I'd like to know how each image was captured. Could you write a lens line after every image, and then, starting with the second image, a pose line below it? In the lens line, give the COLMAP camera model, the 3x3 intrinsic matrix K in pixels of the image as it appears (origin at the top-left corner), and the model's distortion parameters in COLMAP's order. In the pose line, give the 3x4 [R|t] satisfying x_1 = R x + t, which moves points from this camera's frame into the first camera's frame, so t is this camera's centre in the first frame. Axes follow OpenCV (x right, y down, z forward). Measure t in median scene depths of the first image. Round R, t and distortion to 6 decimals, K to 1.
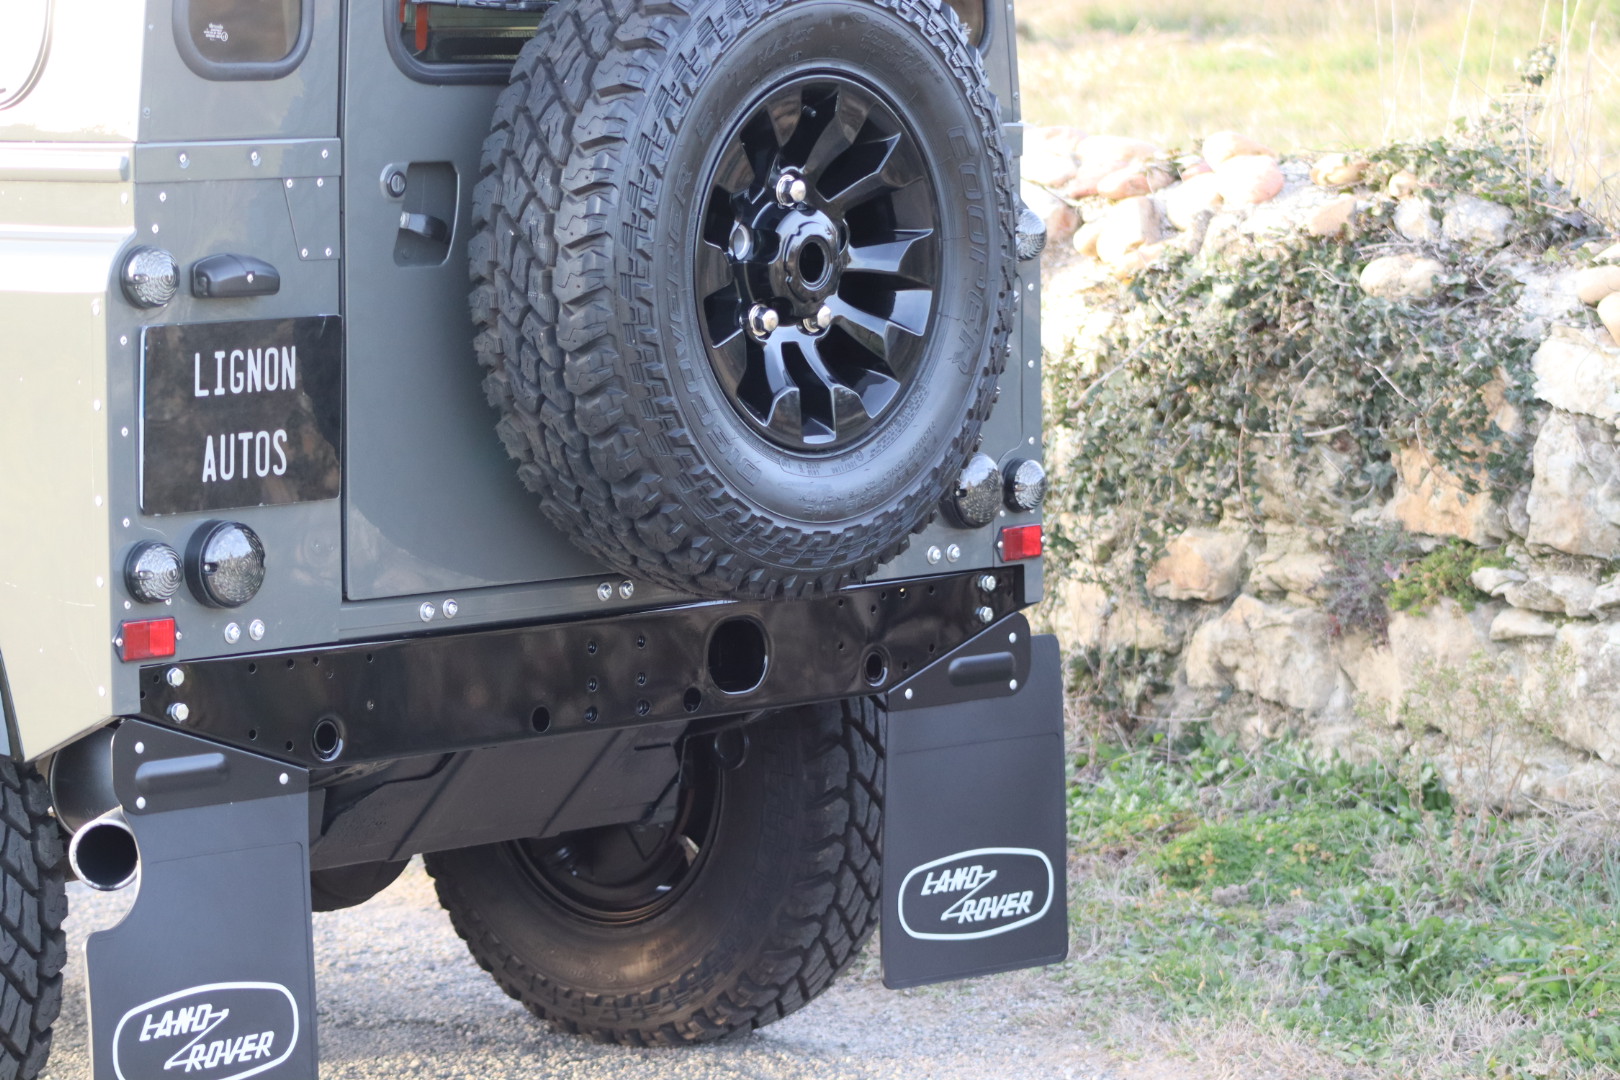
lens RADIAL K [[5810.8, 0, 810.0], [0, 5810.8, 540.0], [0, 0, 1]] dist [0.016513, -2.202334]
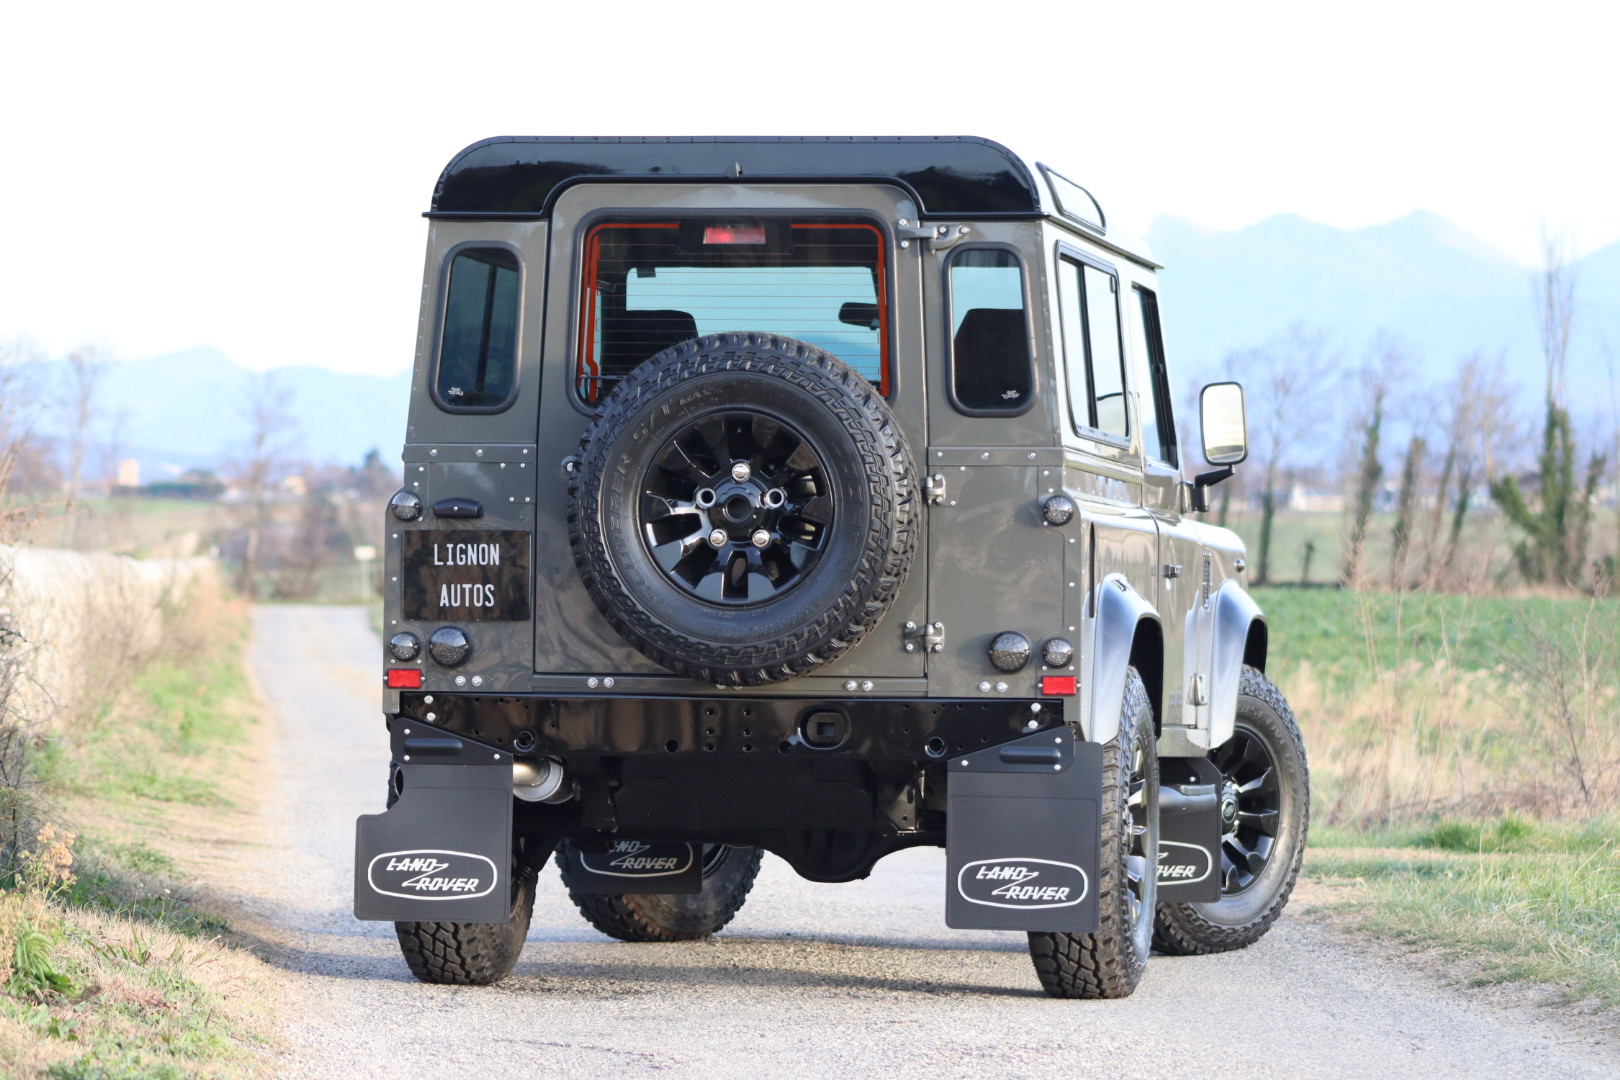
lens RADIAL K [[7195.2, 0, 810.0], [0, 7195.2, 540.0], [0, 0, 1]] dist [0.129931, 8.253482]
pose [[0.516875, -0.010230, -0.856000, 2.136470], [-0.088937, 0.993876, -0.065580, 0.121770], [0.851428, 0.110027, 0.512800, -0.210863]]
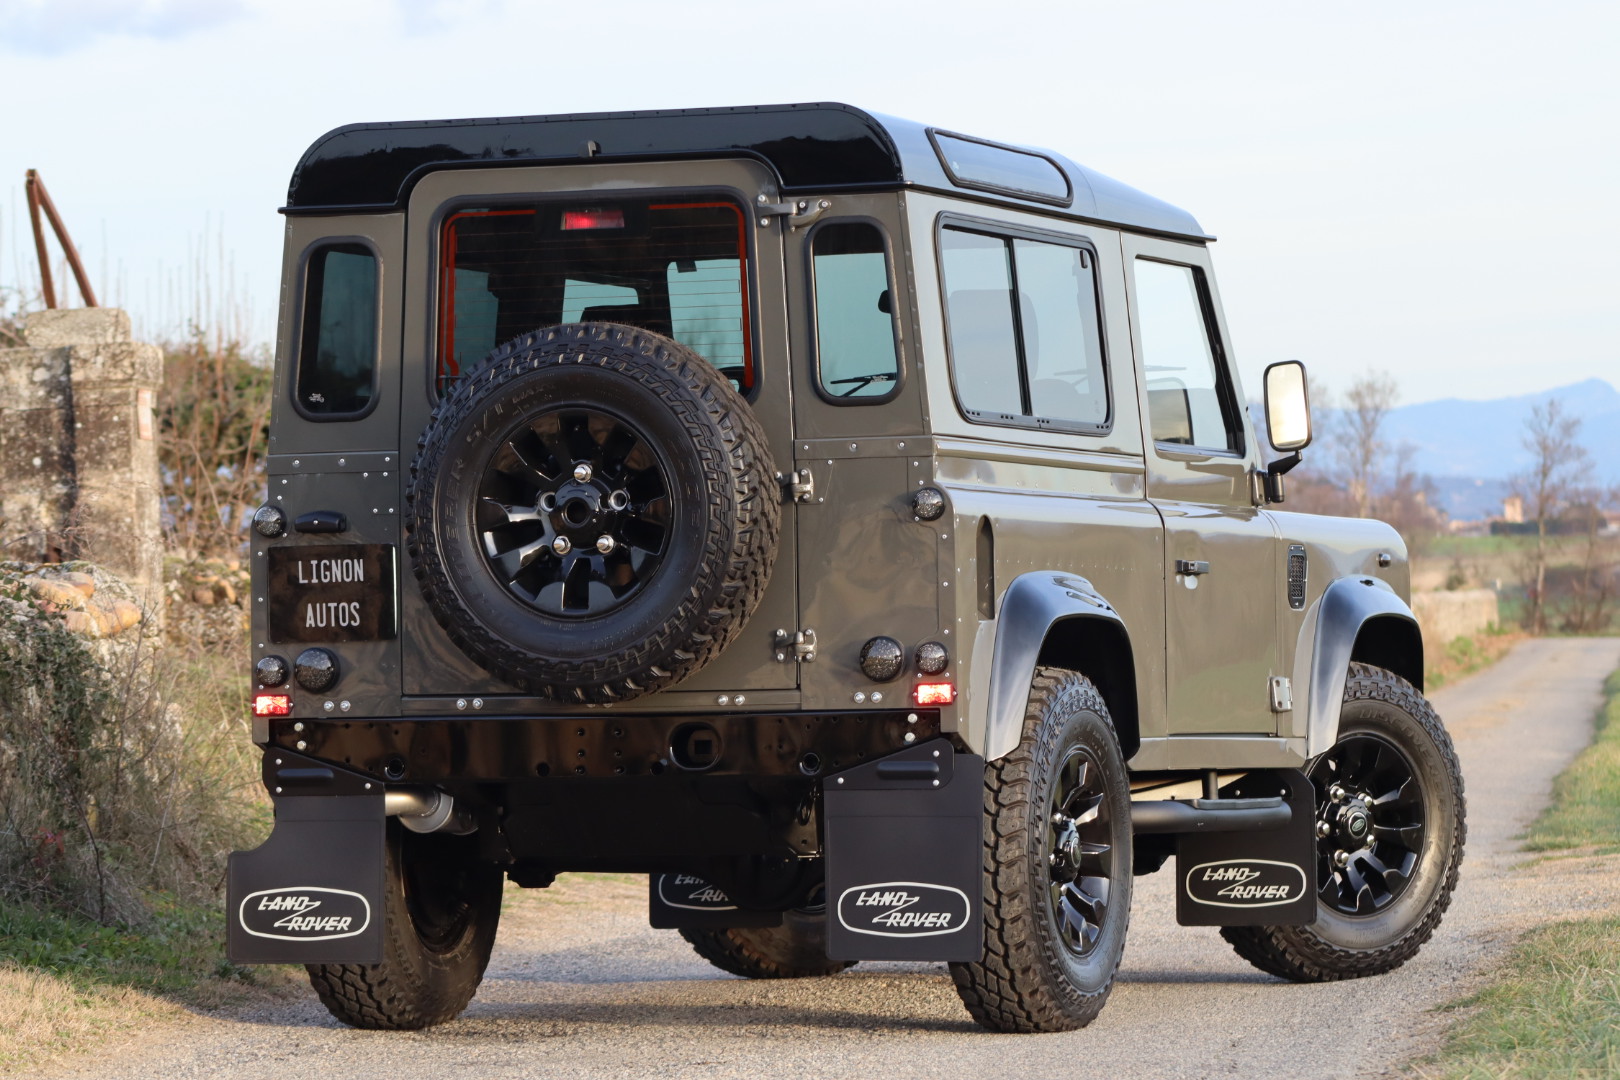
lens RADIAL K [[7195.2, 0, 810.0], [0, 7195.2, 540.0], [0, 0, 1]] dist [0.129931, 8.253482]
pose [[0.345443, -0.027993, -0.938022, 2.188449], [-0.070113, 0.995992, -0.055543, 0.082052], [0.935817, 0.084955, 0.342096, 0.320703]]
